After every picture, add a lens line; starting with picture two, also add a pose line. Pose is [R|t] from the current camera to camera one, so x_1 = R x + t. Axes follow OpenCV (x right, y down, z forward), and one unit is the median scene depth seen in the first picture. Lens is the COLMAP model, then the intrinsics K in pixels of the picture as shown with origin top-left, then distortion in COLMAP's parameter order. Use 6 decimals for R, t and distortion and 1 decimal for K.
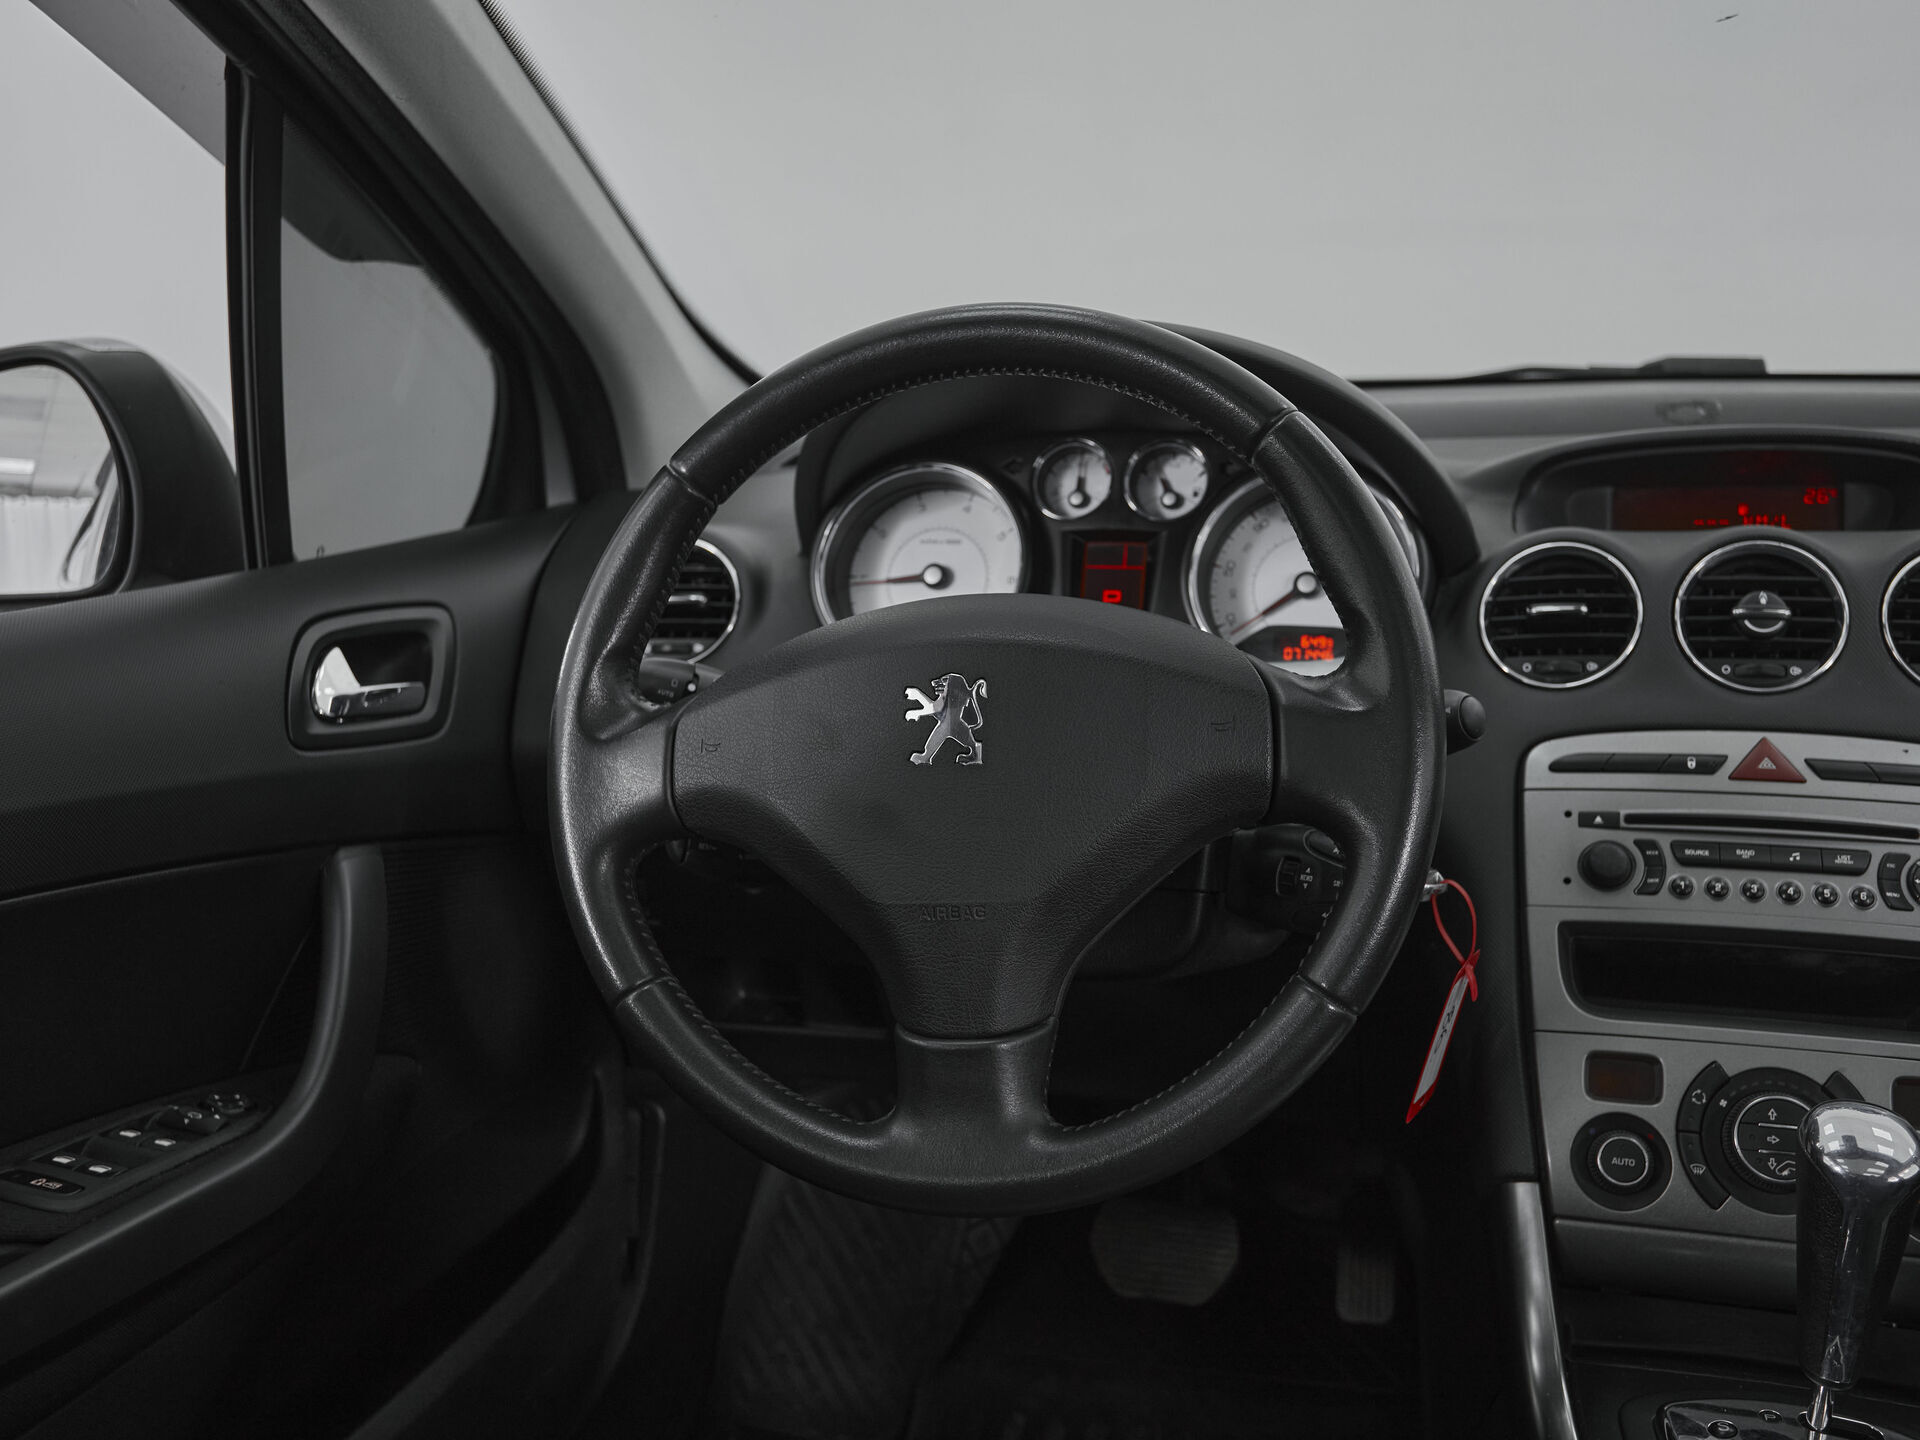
lens RADIAL K [[1874.6, 0, 918.5], [0, 1874.6, 711.4], [0, 0, 1]] dist [0.001194, 0.000000]
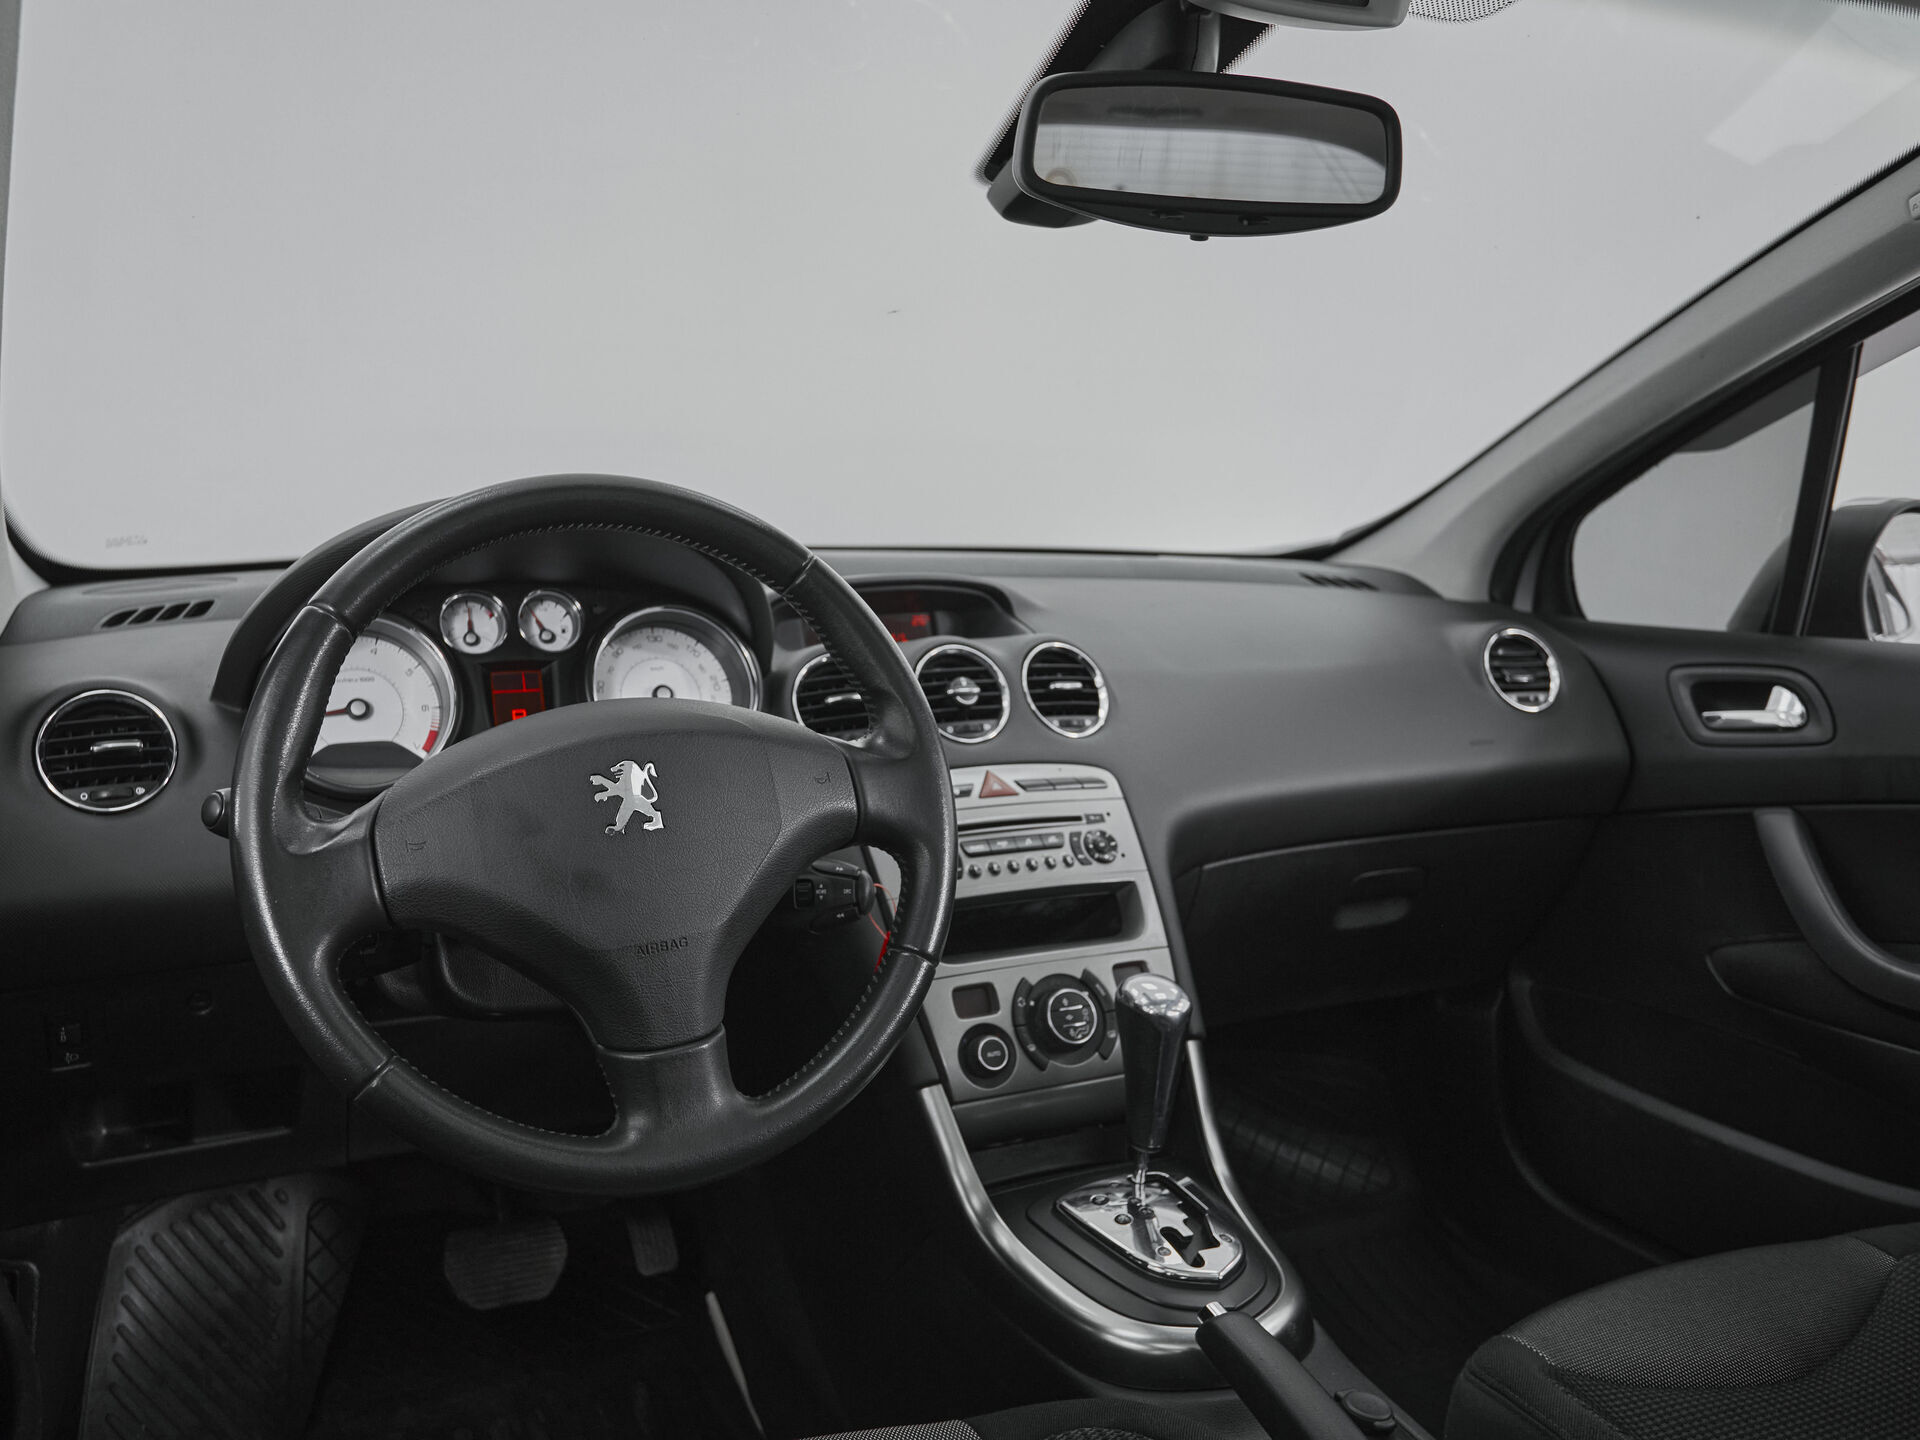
lens RADIAL K [[1564.9, 0, 874.0], [0, 1564.9, 695.5], [0, 0, 1]] dist [-0.057197, 0.000253]
pose [[0.756021, -0.055940, 0.652153, -0.463811], [0.118280, 0.991615, -0.052060, 0.009265], [-0.643772, 0.116495, 0.756298, 0.081176]]
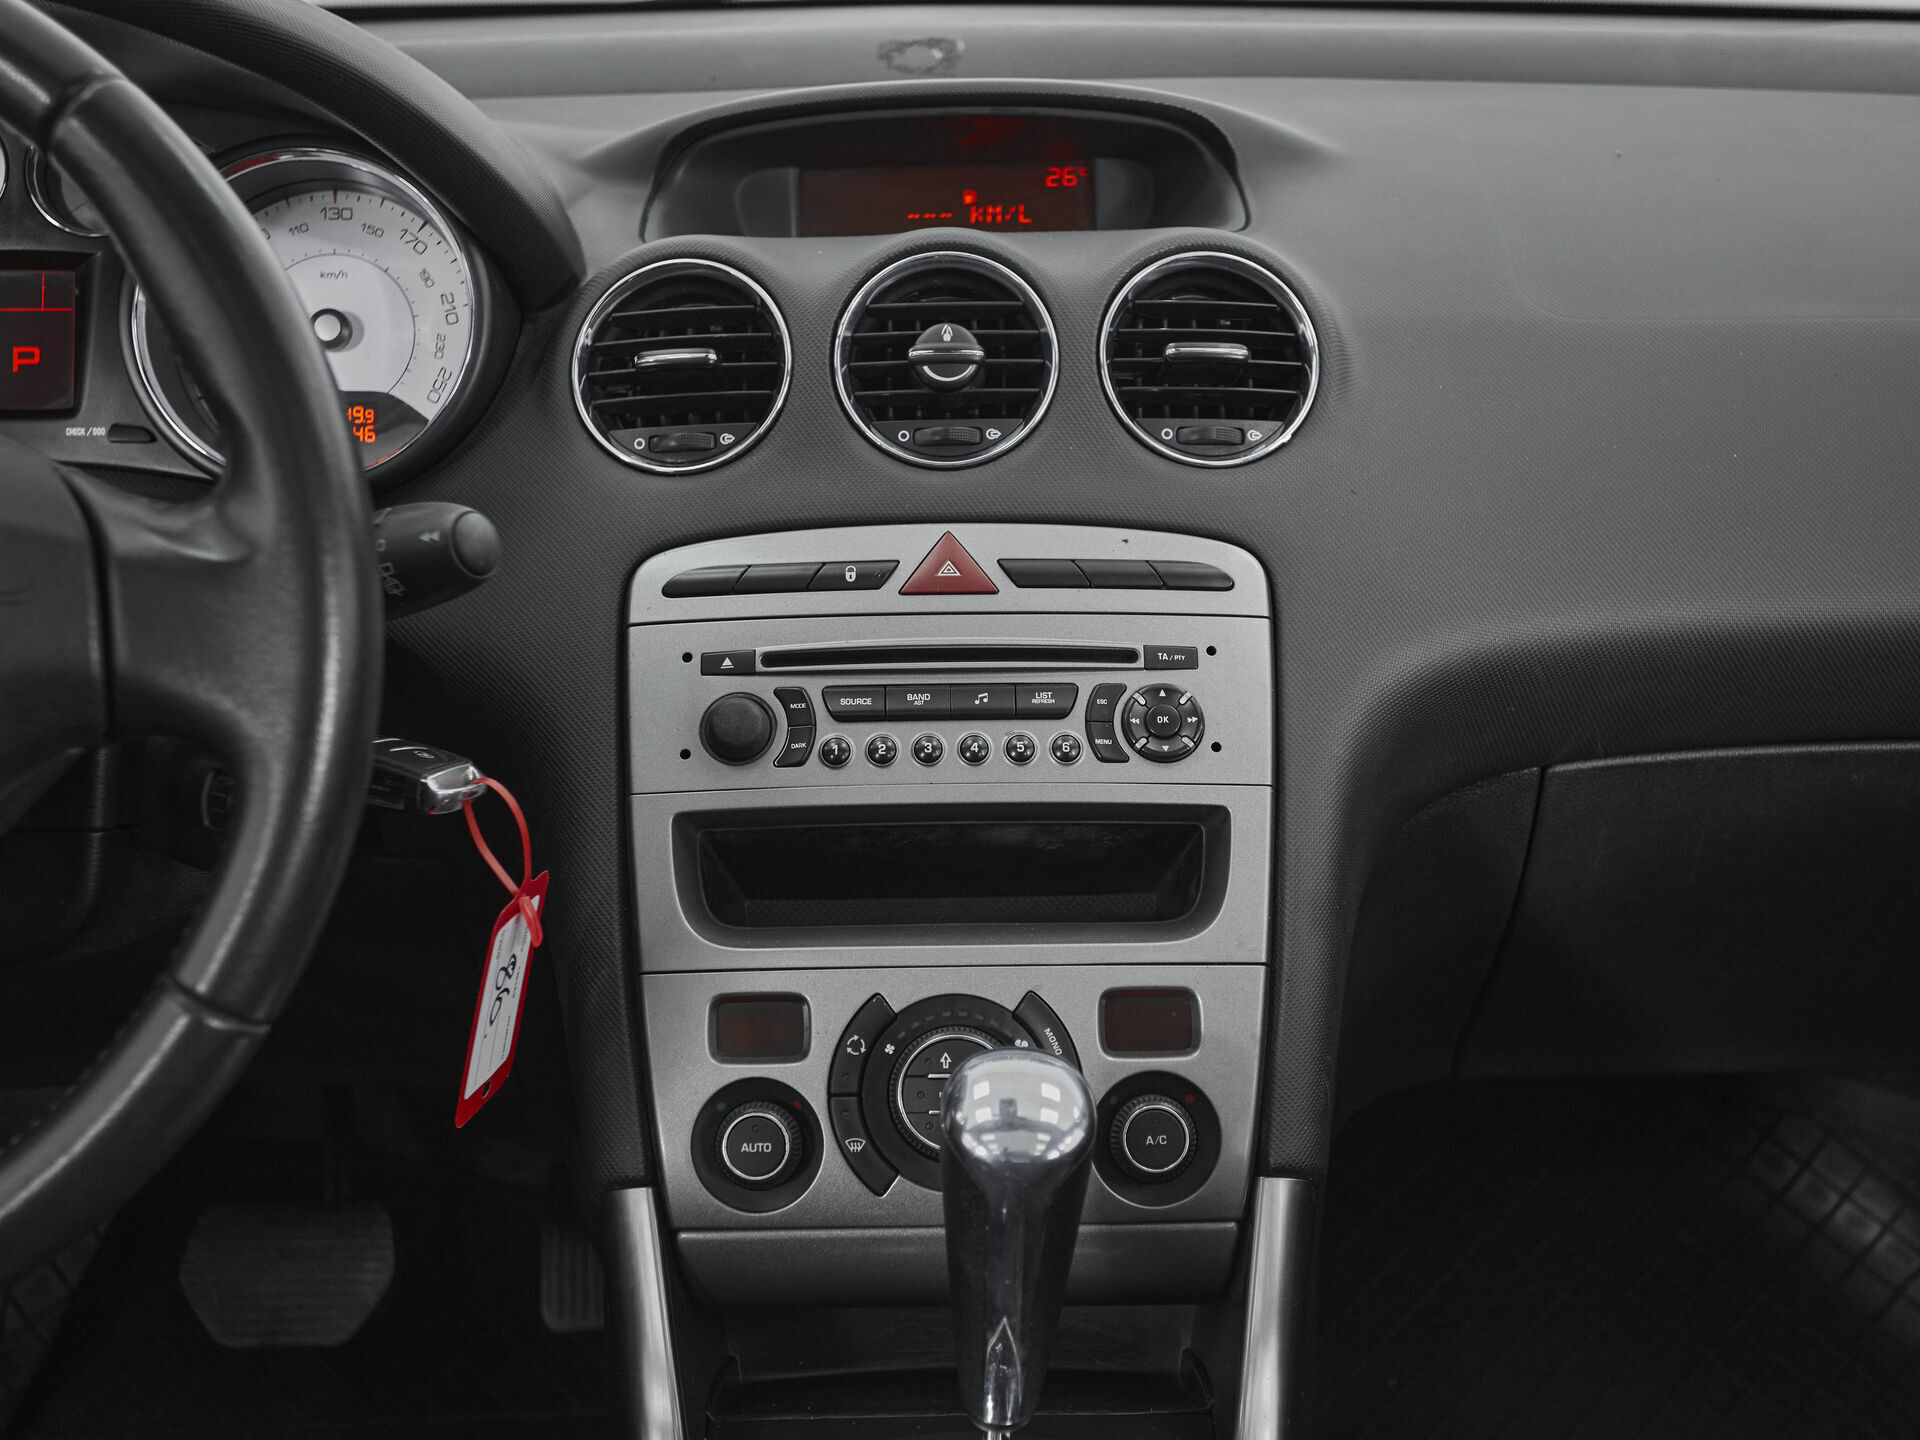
lens RADIAL K [[2437.5, 0, 958.6], [0, 2437.5, 718.8], [0, 0, 1]] dist [0.059455, 0.000000]
pose [[0.956724, -0.082273, 0.279124, 0.191450], [0.049162, 0.991110, 0.123626, -0.030960], [-0.286814, -0.104553, 0.952264, 0.102509]]
